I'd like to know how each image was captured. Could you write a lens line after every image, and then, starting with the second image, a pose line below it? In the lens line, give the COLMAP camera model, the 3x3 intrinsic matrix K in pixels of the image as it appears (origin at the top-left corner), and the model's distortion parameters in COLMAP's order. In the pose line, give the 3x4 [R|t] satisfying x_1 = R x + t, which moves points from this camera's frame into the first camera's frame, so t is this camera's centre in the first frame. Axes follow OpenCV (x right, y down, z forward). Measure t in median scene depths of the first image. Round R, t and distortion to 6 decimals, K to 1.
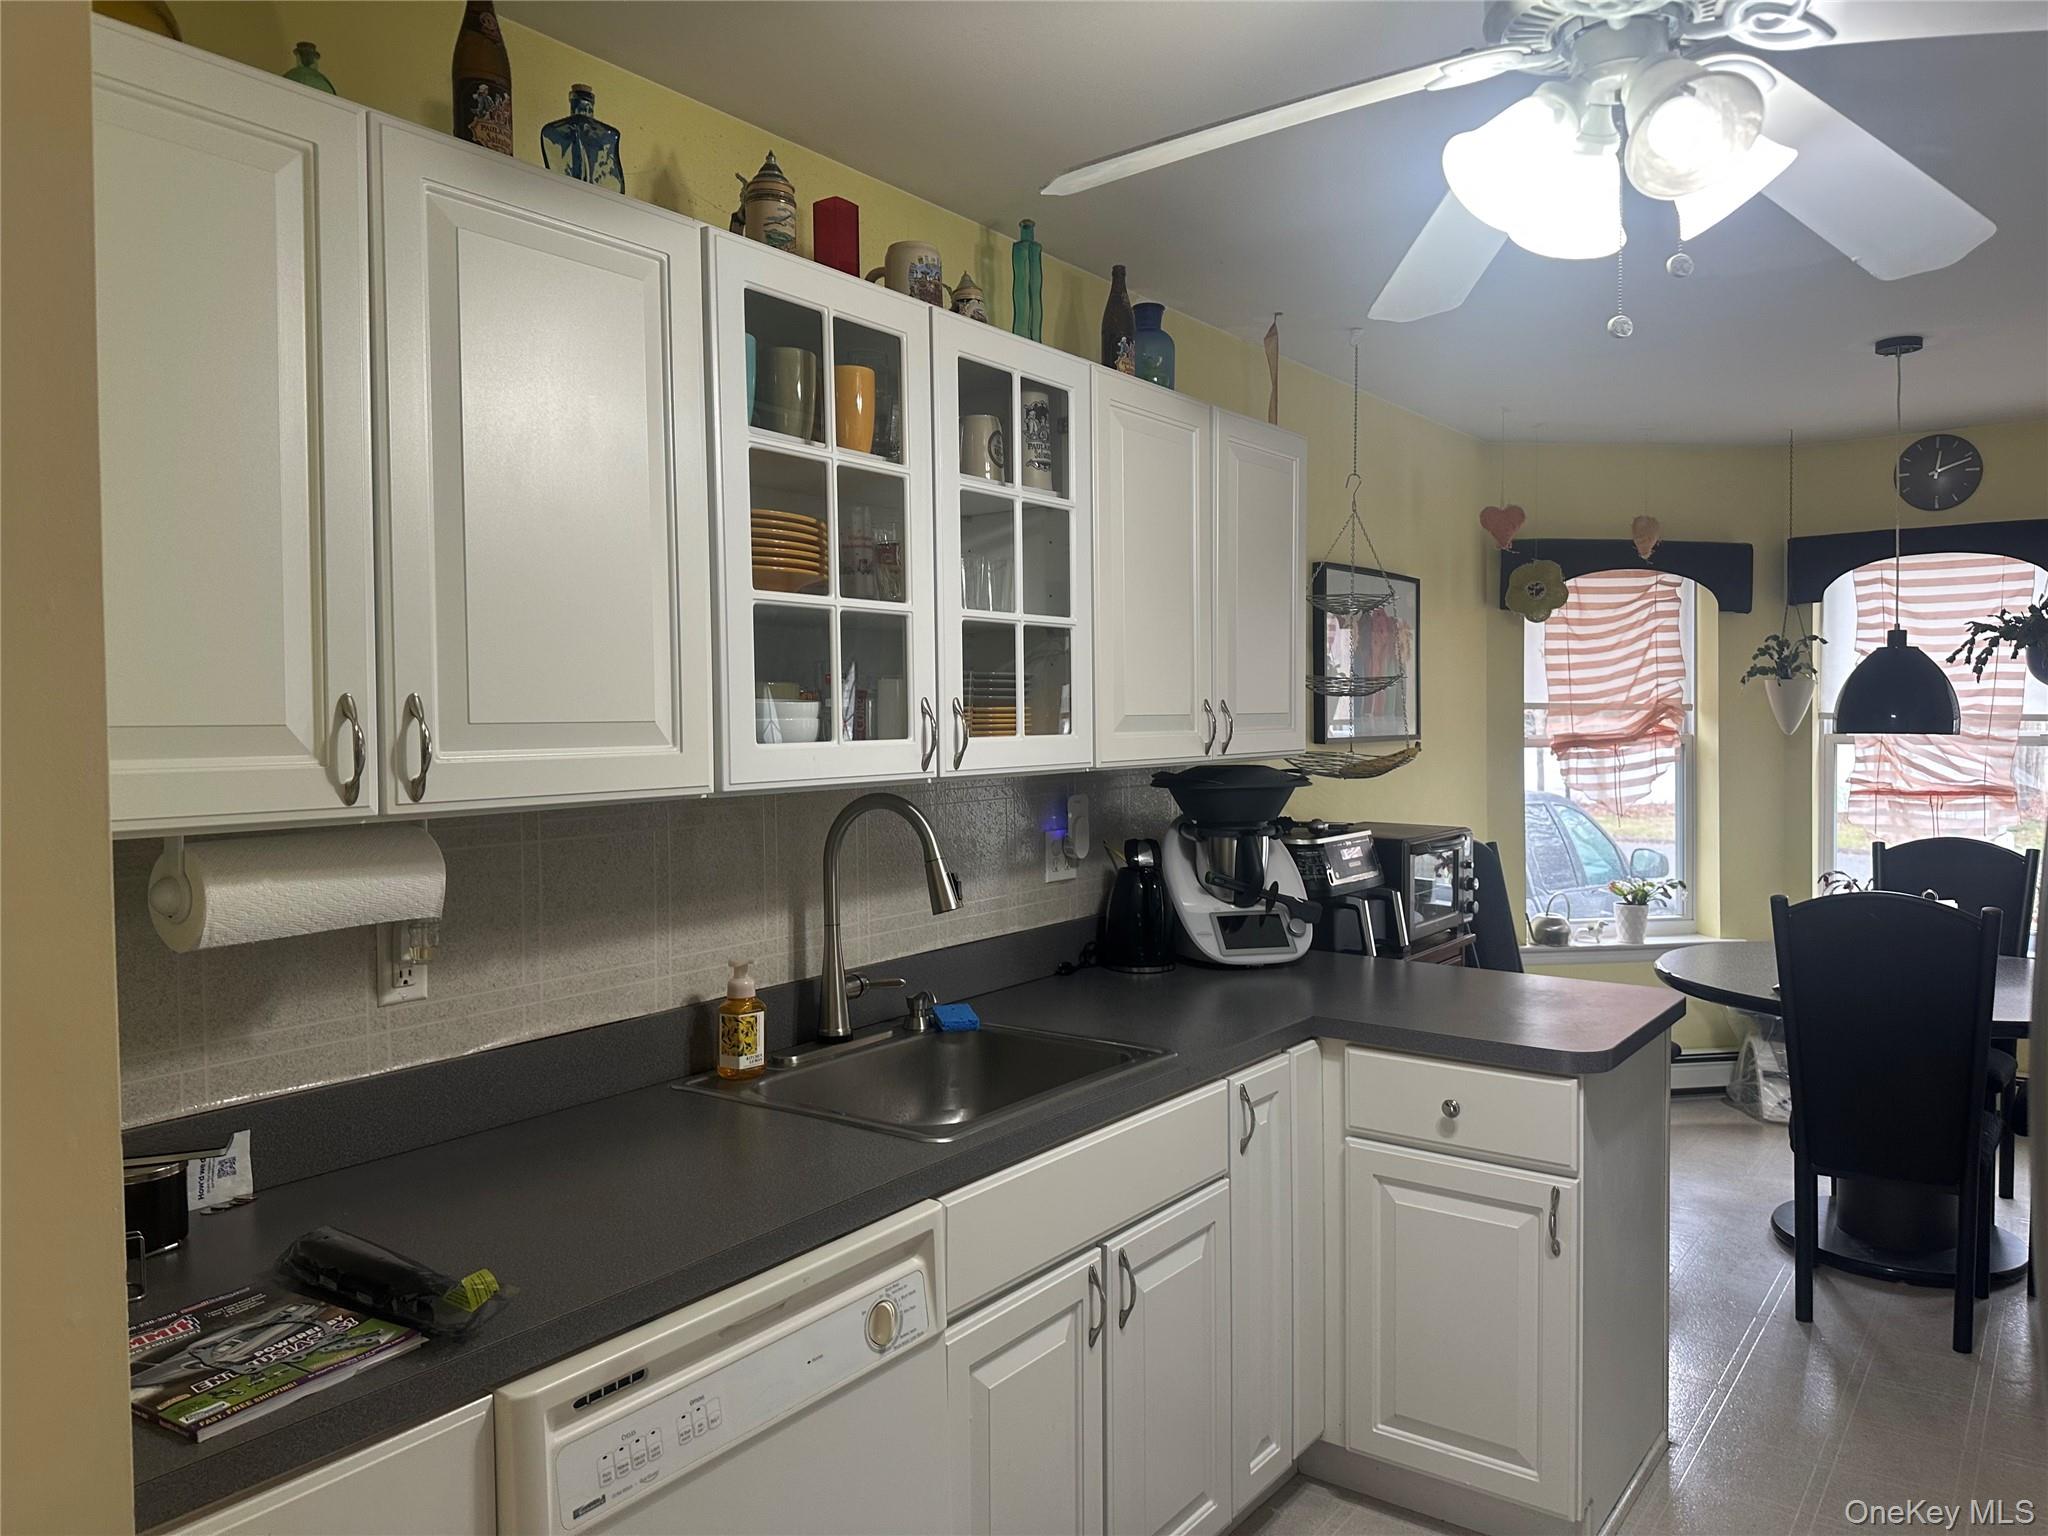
lens RADIAL K [[1417.7, 0, 1030.2], [0, 1417.7, 753.3], [0, 0, 1]] dist [0.100503, -0.135502]
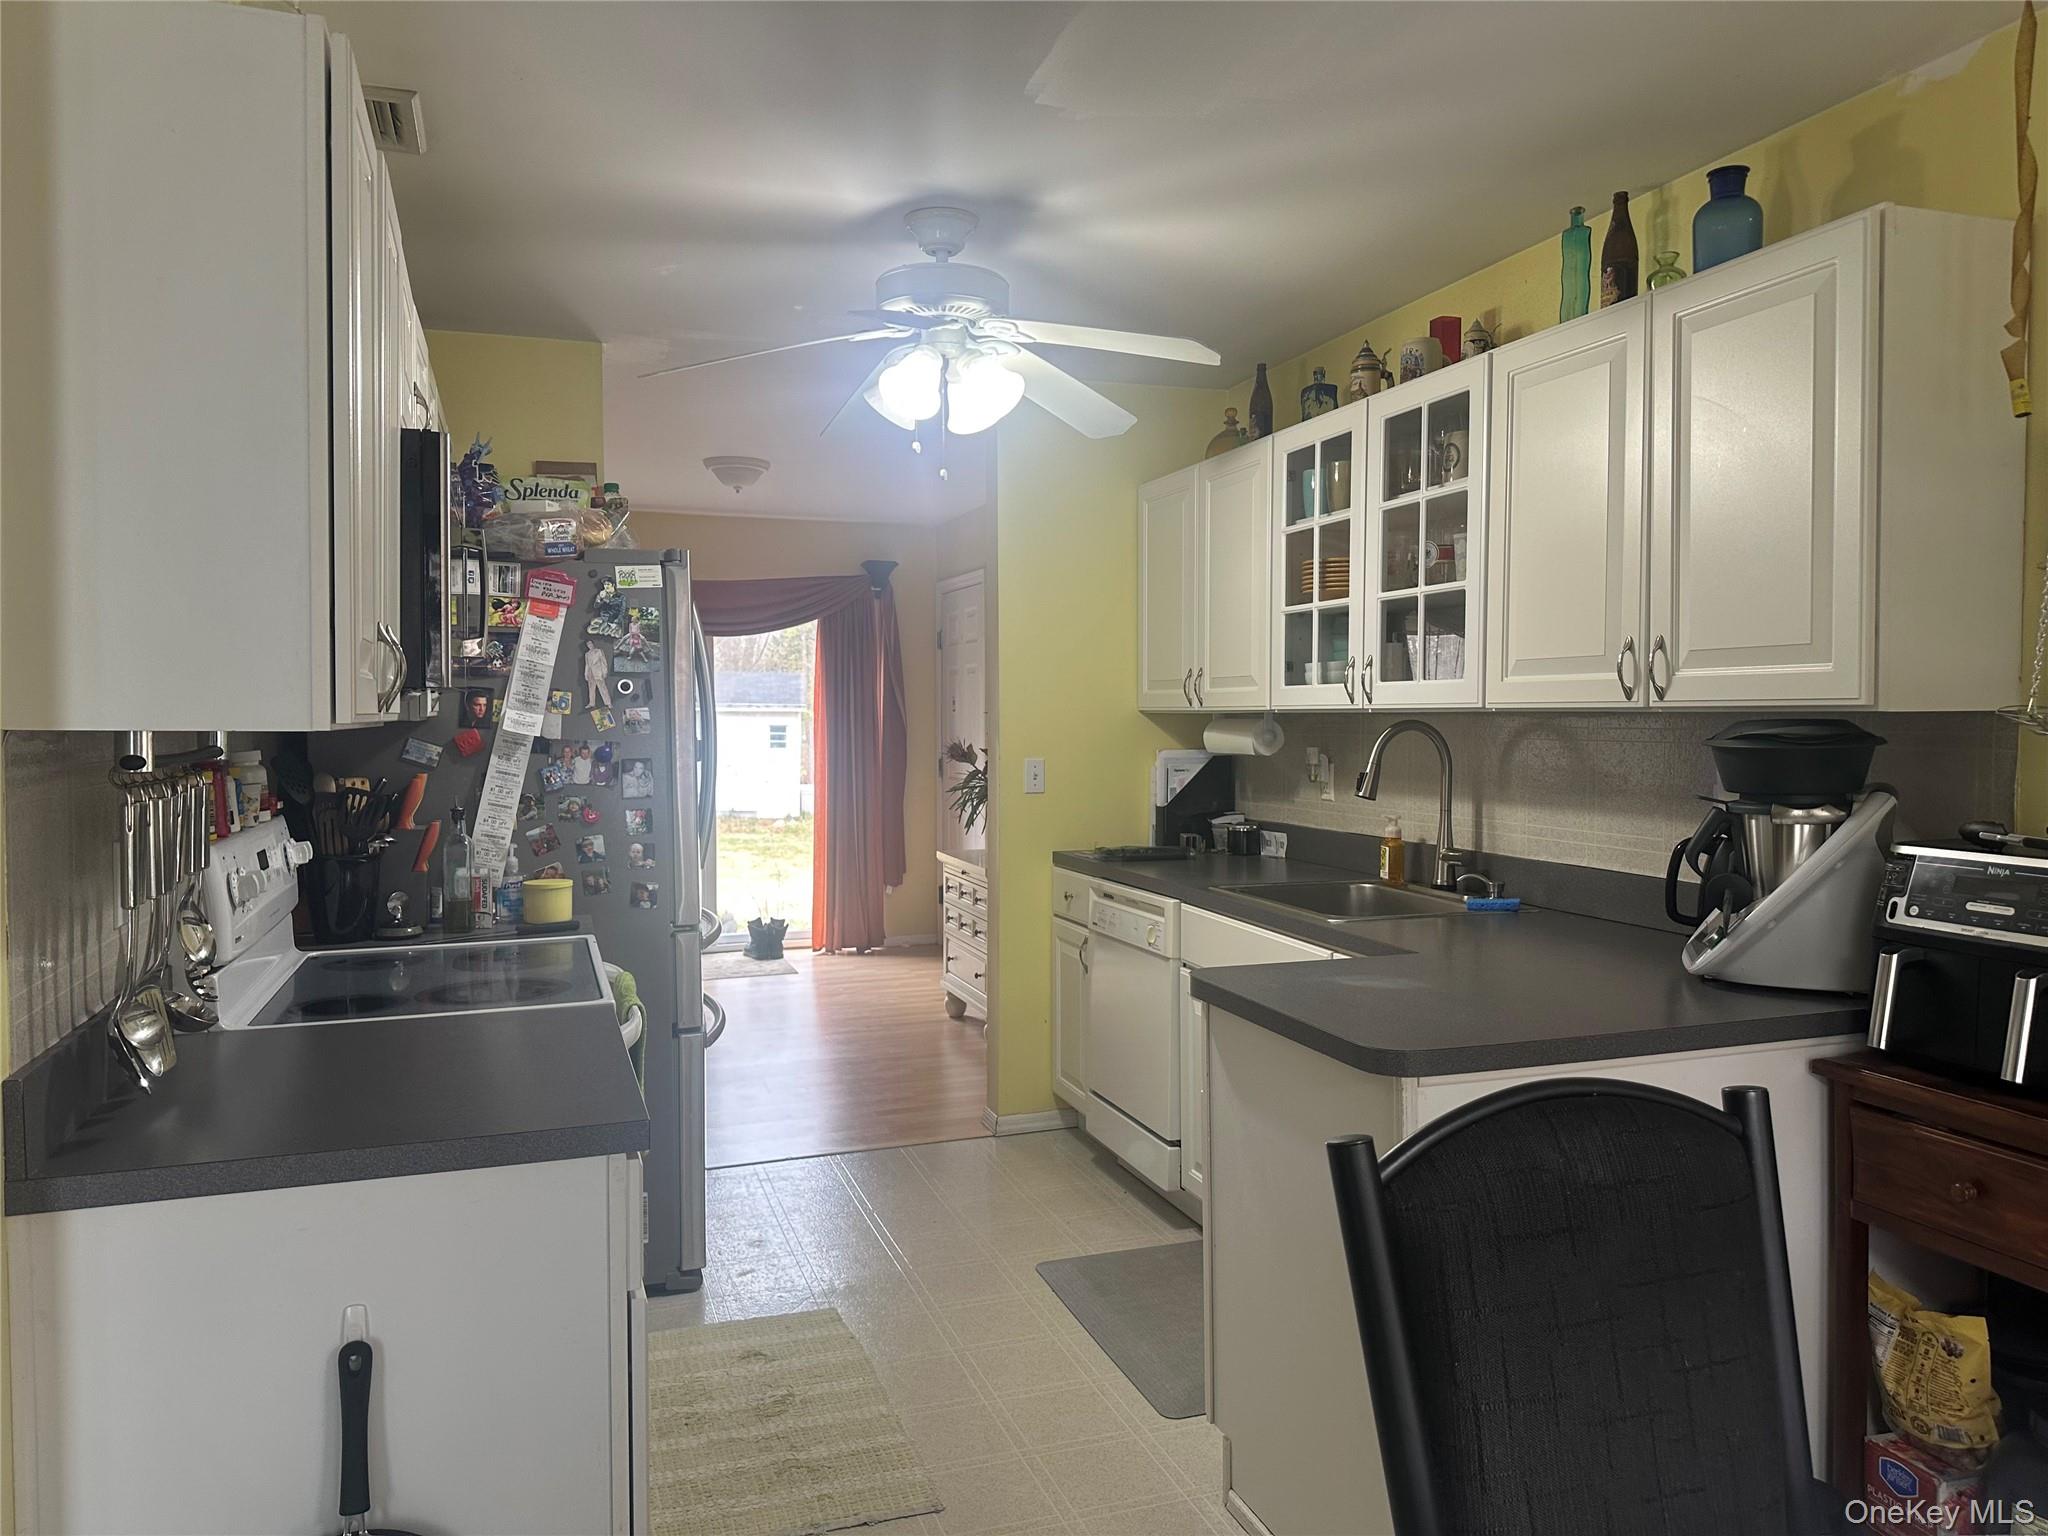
lens RADIAL K [[1417.7, 0, 1030.2], [0, 1417.7, 753.3], [0, 0, 1]] dist [0.100503, -0.135502]
pose [[-0.559594, 0.036505, -0.827963, 1.425619], [-0.014688, 0.998436, 0.053948, -0.012095], [0.828637, 0.042350, -0.558182, 1.586024]]
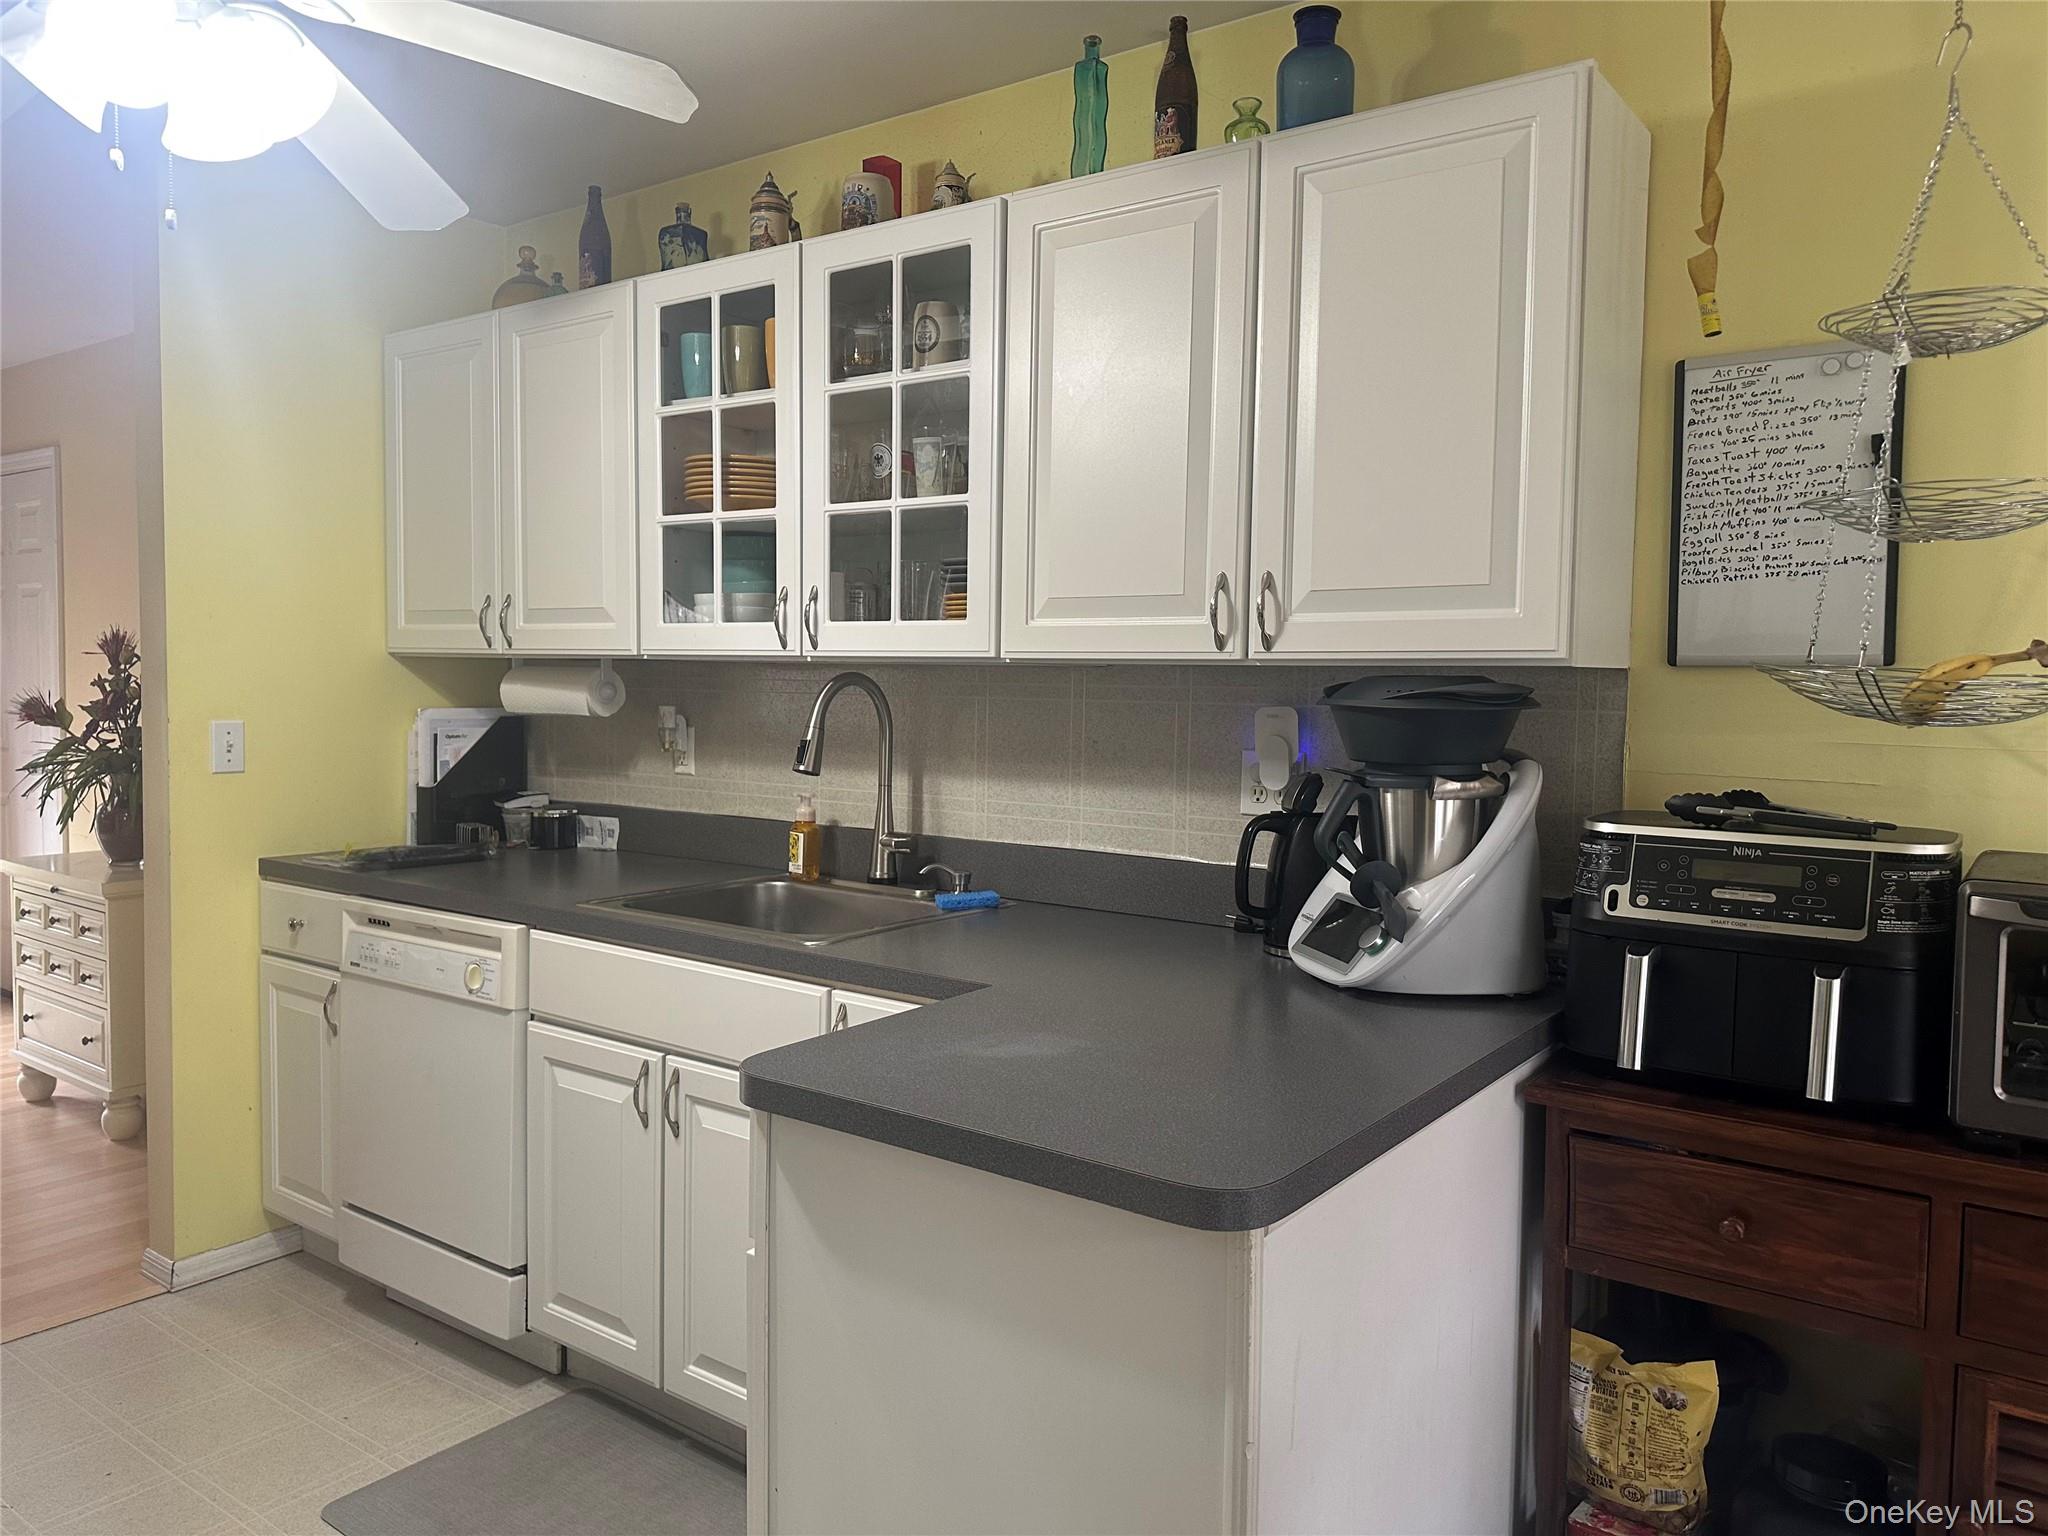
lens RADIAL K [[1417.7, 0, 1030.2], [0, 1417.7, 753.3], [0, 0, 1]] dist [0.100503, -0.135502]
pose [[0.016423, 0.065857, -0.997694, 1.120010], [-0.043213, 0.996943, 0.065096, 0.013247], [0.998931, 0.042044, 0.019219, 1.188100]]
